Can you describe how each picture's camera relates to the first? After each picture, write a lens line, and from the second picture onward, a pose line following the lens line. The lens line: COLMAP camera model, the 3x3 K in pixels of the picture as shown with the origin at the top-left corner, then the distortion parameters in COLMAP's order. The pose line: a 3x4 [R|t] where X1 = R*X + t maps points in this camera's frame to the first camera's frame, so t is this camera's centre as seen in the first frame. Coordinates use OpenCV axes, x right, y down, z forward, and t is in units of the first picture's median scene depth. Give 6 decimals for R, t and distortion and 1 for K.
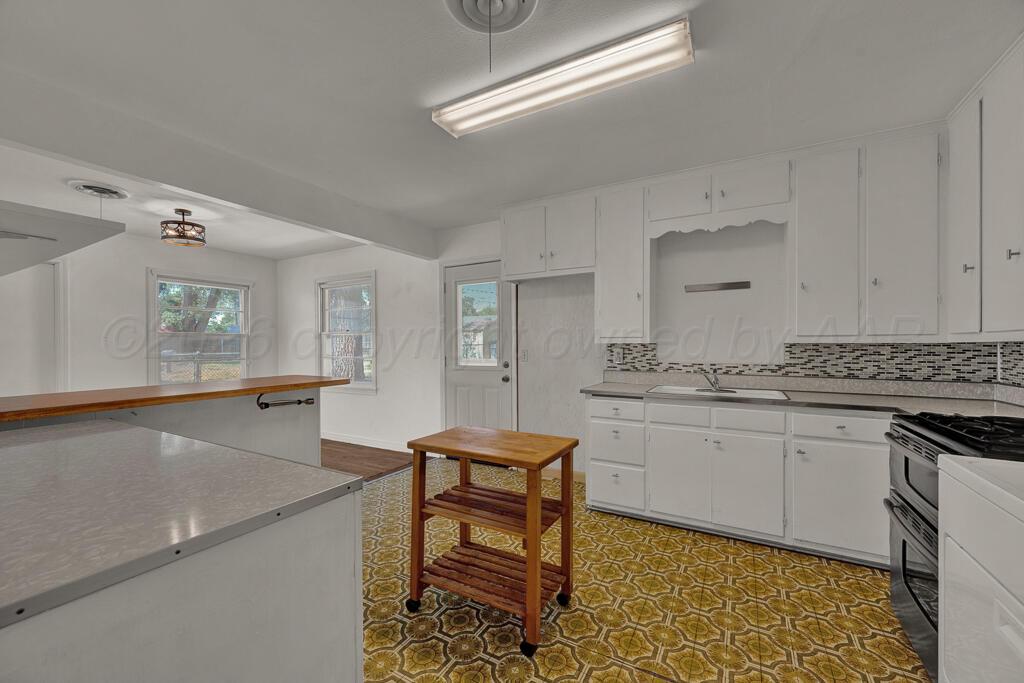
lens RADIAL K [[408.0, 0, 510.8], [0, 408.0, 347.6], [0, 0, 1]] dist [0.001775, -0.000052]
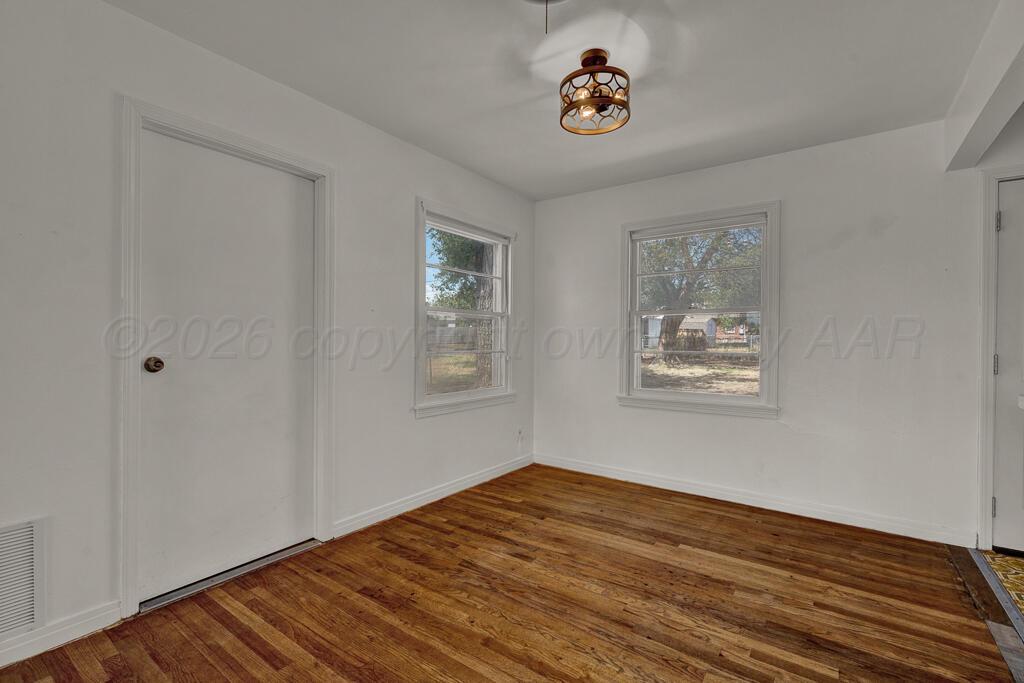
lens RADIAL K [[459.0, 0, 514.5], [0, 459.0, 341.4], [0, 0, 1]] dist [-0.002531, 0.000079]
pose [[0.994660, 0.017449, -0.101723, -0.852848], [-0.018420, 0.999793, -0.008613, 0.027115], [0.101552, 0.010440, 0.994775, 0.435263]]
